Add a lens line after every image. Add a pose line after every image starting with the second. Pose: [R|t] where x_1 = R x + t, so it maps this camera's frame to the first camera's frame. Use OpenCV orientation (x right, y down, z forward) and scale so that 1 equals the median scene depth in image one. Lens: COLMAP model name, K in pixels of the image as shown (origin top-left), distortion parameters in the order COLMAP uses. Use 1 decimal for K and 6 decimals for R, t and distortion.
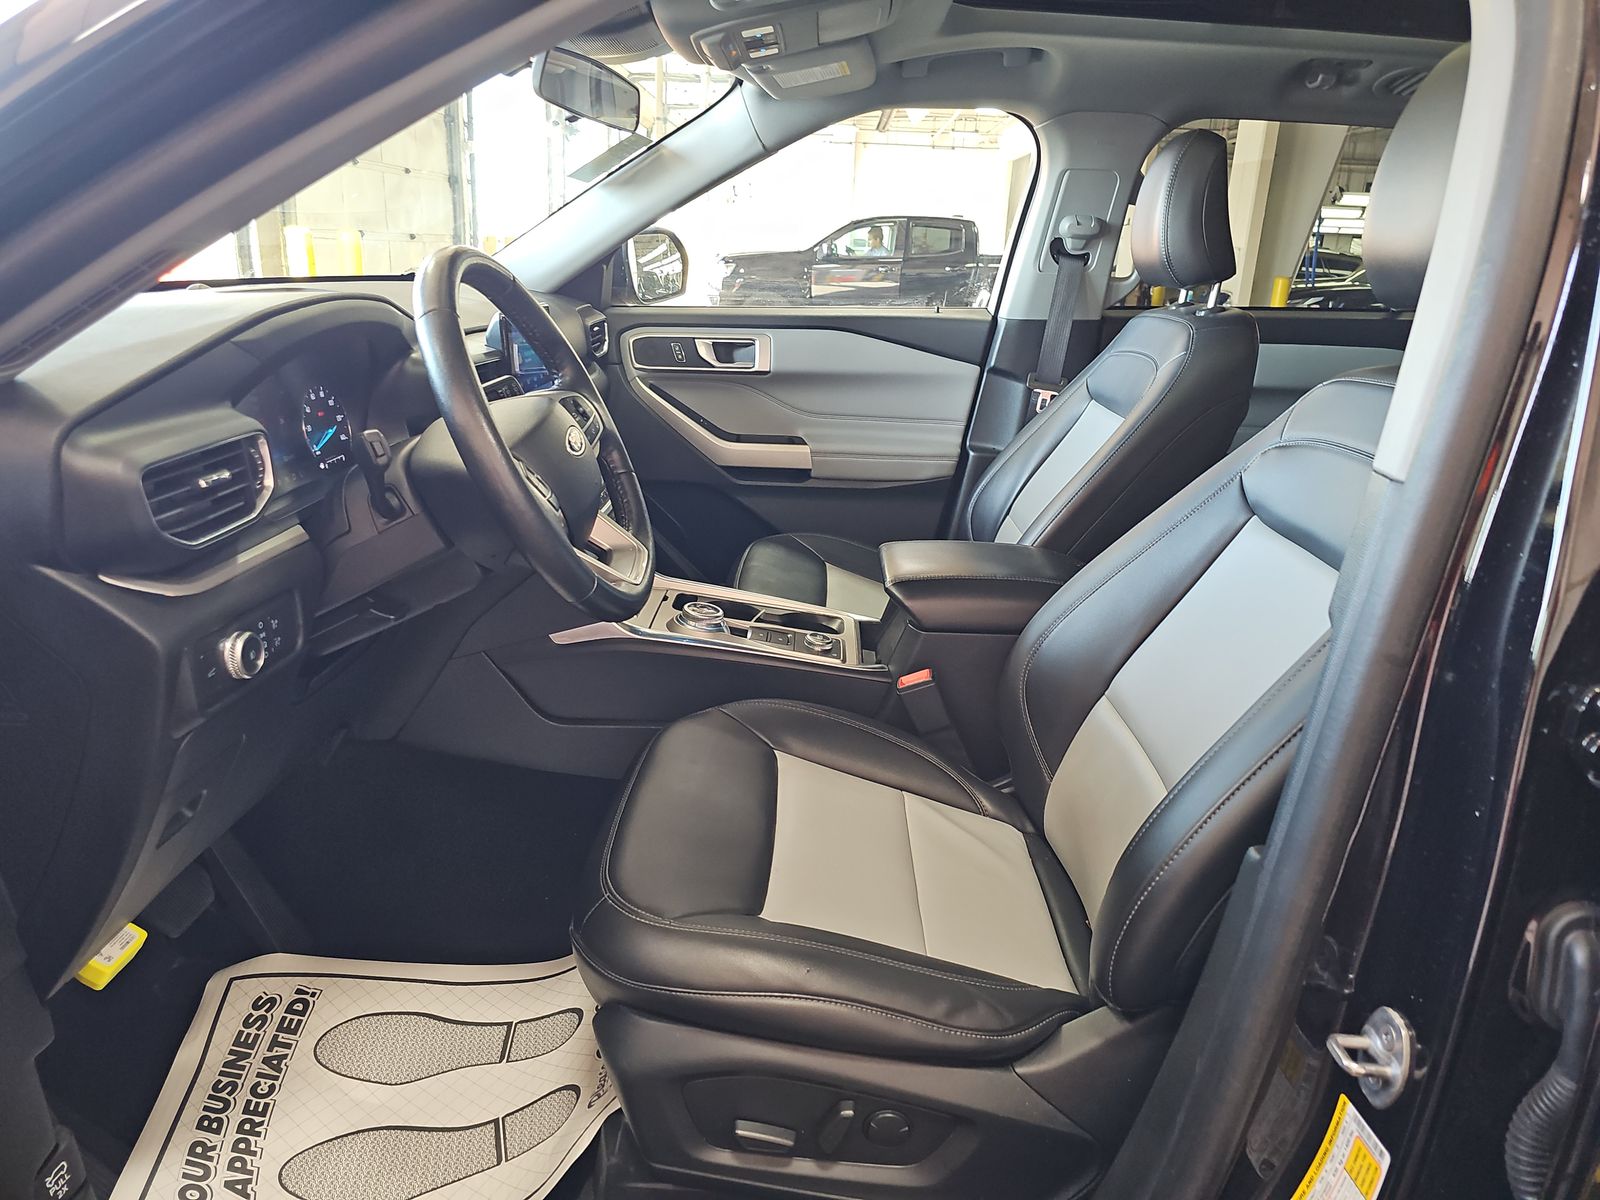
lens RADIAL K [[1051.7, 0, 805.8], [0, 1051.7, 591.7], [0, 0, 1]] dist [0.058545, -0.068496]
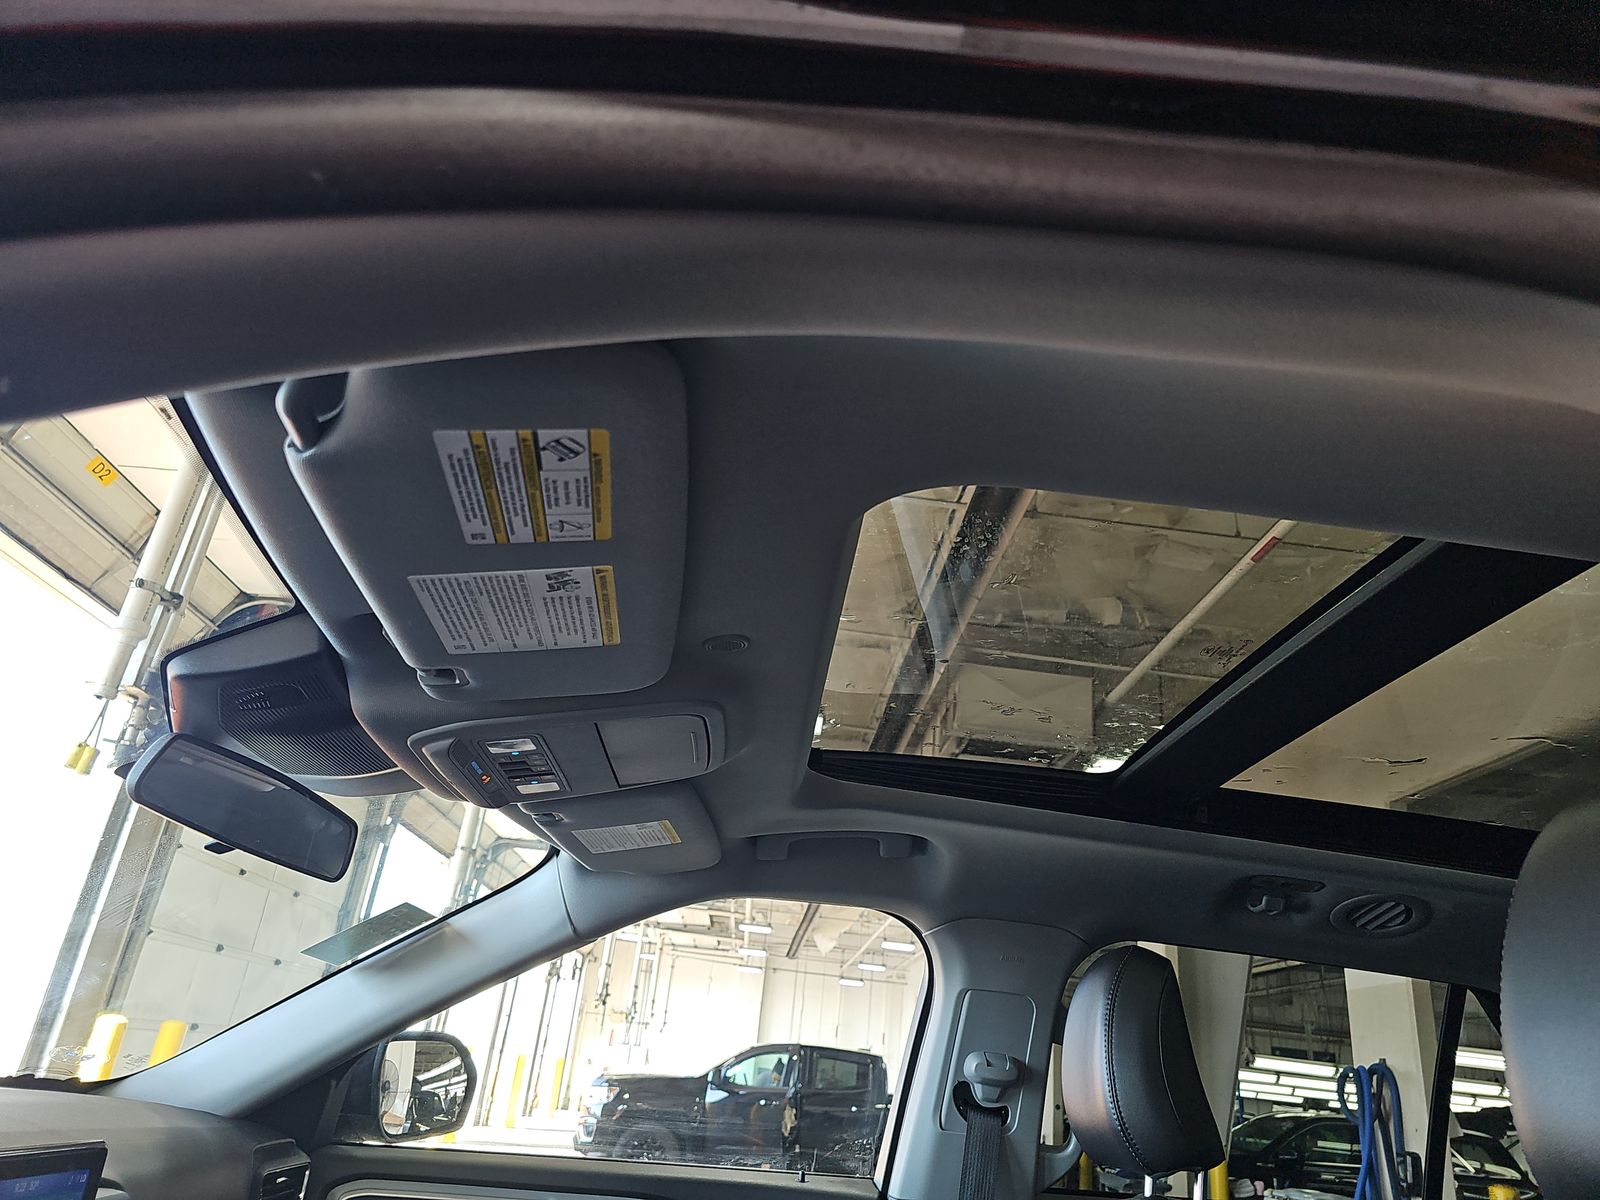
lens RADIAL K [[1051.7, 0, 805.8], [0, 1051.7, 591.7], [0, 0, 1]] dist [0.058545, -0.068496]
pose [[0.994935, 0.088190, 0.048233, 0.064371], [-0.032297, 0.734875, -0.677433, -0.081775], [-0.095188, 0.672444, 0.734002, 0.243112]]
